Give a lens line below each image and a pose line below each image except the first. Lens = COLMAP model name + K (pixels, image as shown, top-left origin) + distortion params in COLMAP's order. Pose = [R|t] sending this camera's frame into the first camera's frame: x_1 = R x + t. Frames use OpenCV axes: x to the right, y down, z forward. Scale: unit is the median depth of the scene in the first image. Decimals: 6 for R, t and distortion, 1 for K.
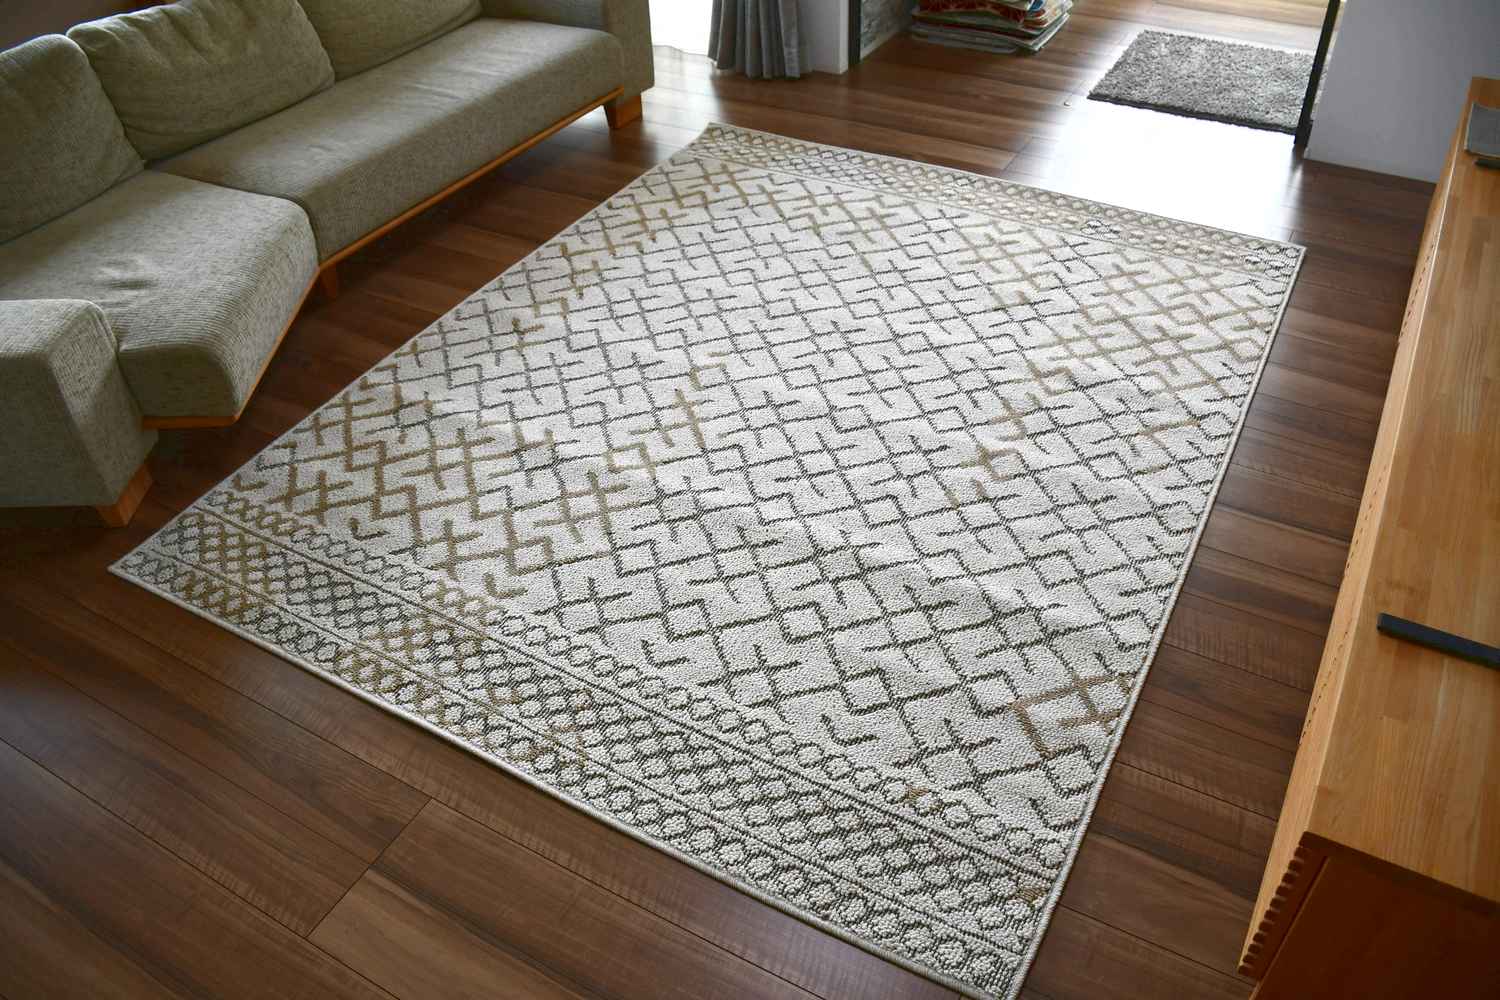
lens RADIAL K [[1176.3, 0, 750.0], [0, 1176.3, 500.0], [0, 0, 1]] dist [-0.154696, 0.114590]
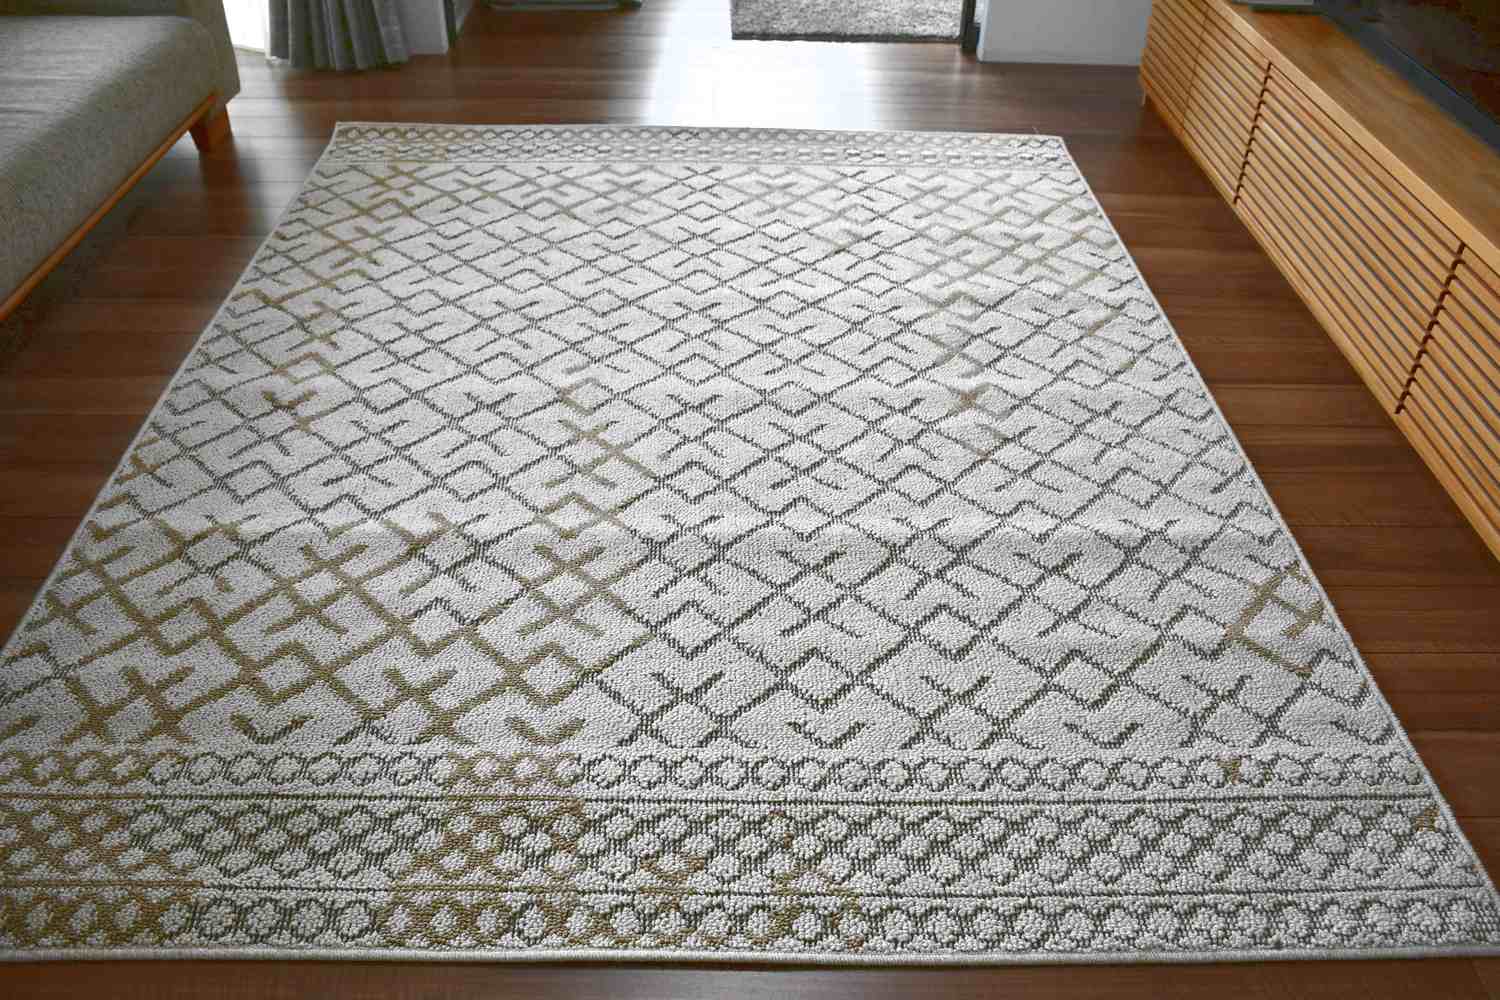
lens RADIAL K [[1245.3, 0, 750.0], [0, 1245.3, 500.0], [0, 0, 1]] dist [-0.132648, 0.132542]
pose [[0.860637, -0.266427, 0.433960, -0.363771], [0.285307, 0.958173, 0.022440, -0.032672], [-0.421787, 0.104499, 0.900653, 0.271434]]
